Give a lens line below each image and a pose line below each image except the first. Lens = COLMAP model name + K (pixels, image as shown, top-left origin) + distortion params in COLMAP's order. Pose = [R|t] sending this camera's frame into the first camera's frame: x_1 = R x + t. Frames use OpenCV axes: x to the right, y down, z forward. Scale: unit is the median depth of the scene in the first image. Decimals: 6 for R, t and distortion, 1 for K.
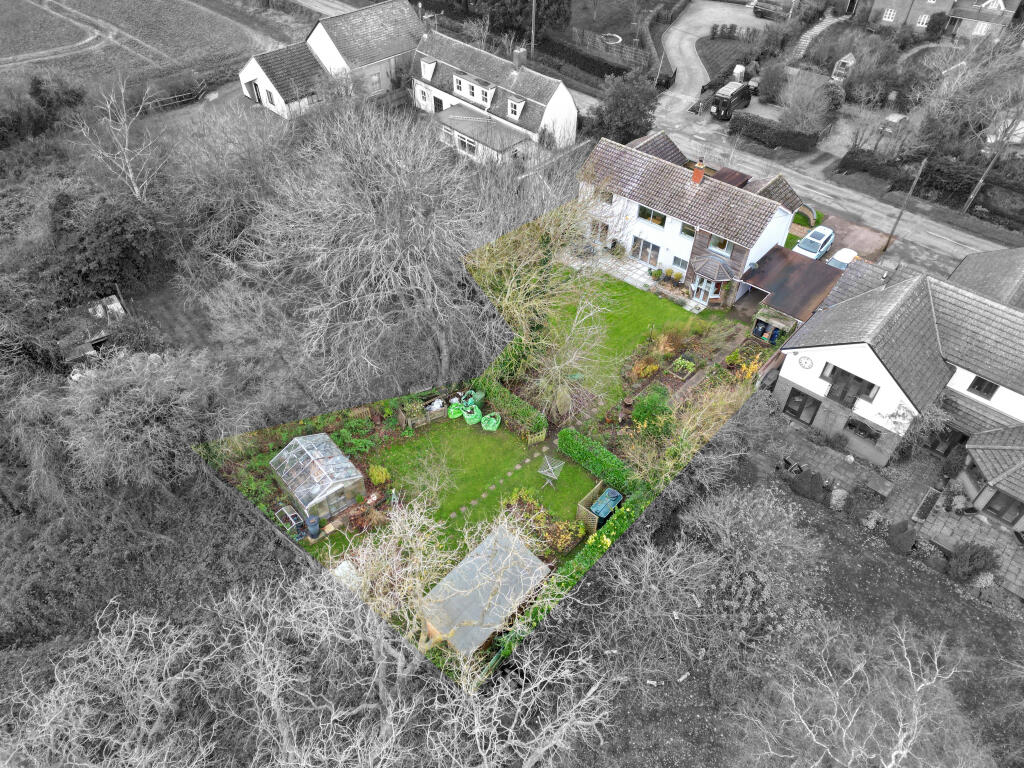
lens RADIAL K [[715.5, 0, 512.0], [0, 715.5, 384.0], [0, 0, 1]] dist [0.061708, 0.000851]
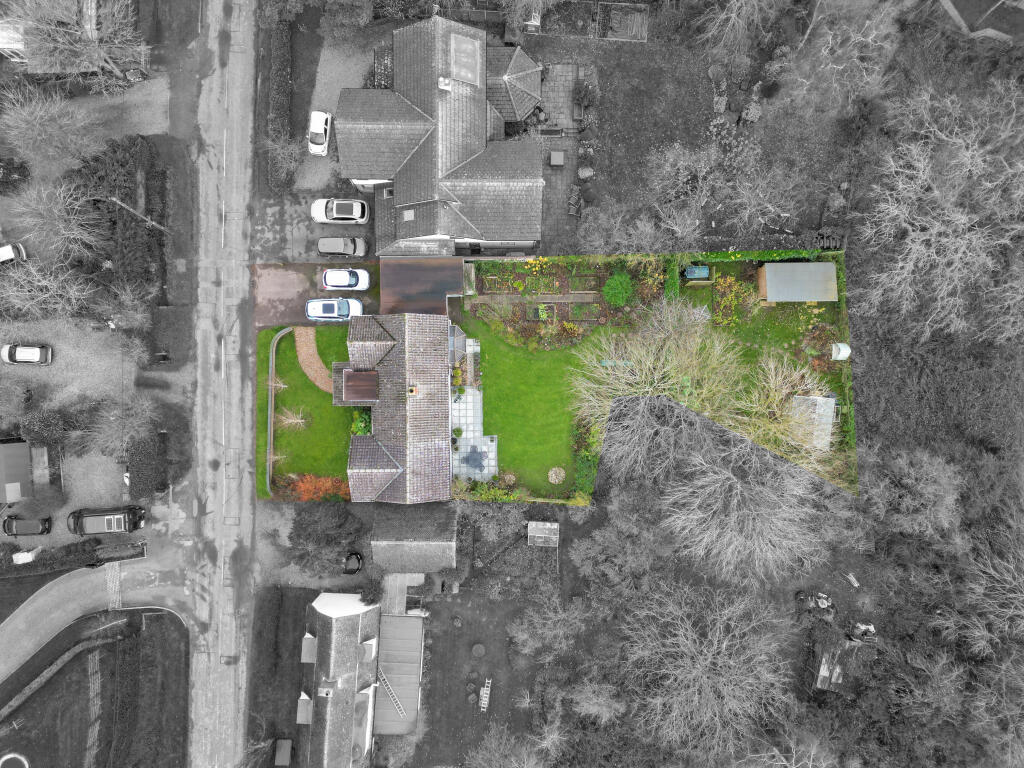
lens RADIAL K [[715.5, 0, 512.0], [0, 715.5, 384.0], [0, 0, 1]] dist [0.061708, 0.000851]
pose [[-0.666668, -0.745332, 0.005836, 0.144786], [0.524932, -0.463943, 0.713584, -0.892200], [-0.529150, 0.478787, 0.700545, 0.146662]]
